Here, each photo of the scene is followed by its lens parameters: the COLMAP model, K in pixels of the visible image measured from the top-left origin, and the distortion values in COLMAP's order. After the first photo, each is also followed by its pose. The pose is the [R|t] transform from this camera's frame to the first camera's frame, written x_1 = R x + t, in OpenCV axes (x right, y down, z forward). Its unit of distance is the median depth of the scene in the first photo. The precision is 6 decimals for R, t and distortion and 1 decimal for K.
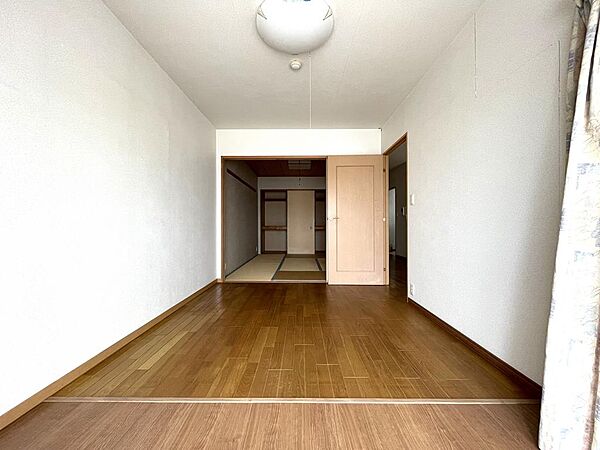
lens RADIAL K [[240.8, 0, 300.0], [0, 240.8, 225.0], [0, 0, 1]] dist [-0.007665, 0.000391]
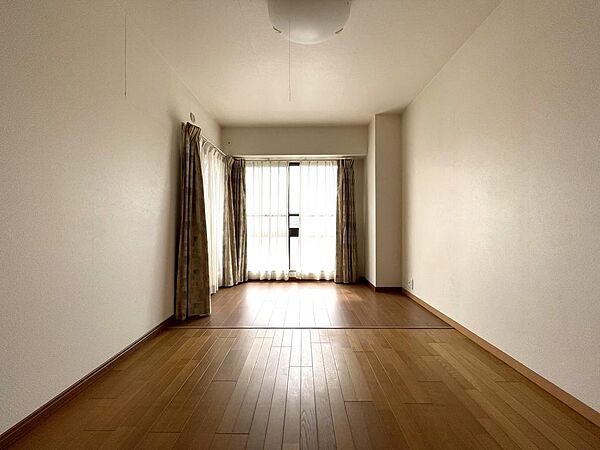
lens RADIAL K [[240.8, 0, 300.0], [0, 240.8, 225.0], [0, 0, 1]] dist [-0.007665, 0.000391]
pose [[-0.999955, 0.004043, 0.008607, 0.011397], [0.004057, 0.999990, 0.001611, -0.006815], [-0.008601, 0.001646, -0.999962, 1.910059]]
